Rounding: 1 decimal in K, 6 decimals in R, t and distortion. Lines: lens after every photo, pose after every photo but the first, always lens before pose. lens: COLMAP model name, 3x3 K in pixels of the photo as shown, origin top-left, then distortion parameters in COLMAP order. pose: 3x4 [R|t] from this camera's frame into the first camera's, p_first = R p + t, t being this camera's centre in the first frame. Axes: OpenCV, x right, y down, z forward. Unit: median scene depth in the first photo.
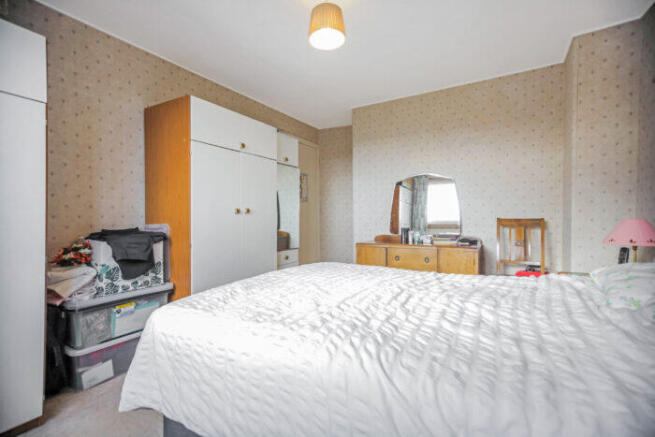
lens RADIAL K [[308.6, 0, 326.0], [0, 308.6, 214.8], [0, 0, 1]] dist [-0.001098, 0.001646]
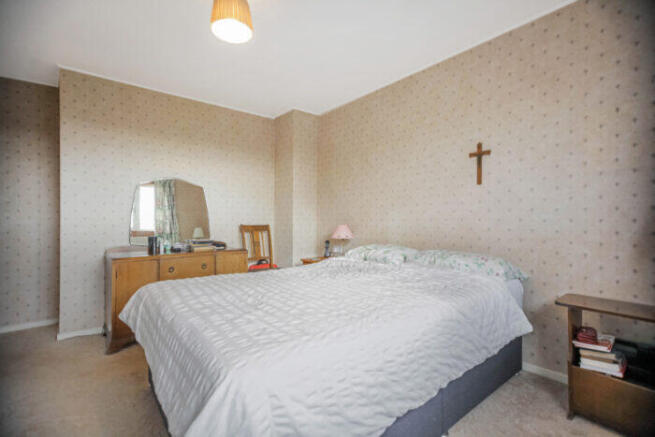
lens RADIAL K [[308.6, 0, 325.0], [0, 308.6, 219.6], [0, 0, 1]] dist [-0.001098, 0.001646]
pose [[0.326522, 0.005874, 0.945171, -0.500937], [-0.000891, 0.999982, -0.005907, -0.002346], [-0.945189, 0.001086, 0.326521, 0.286707]]
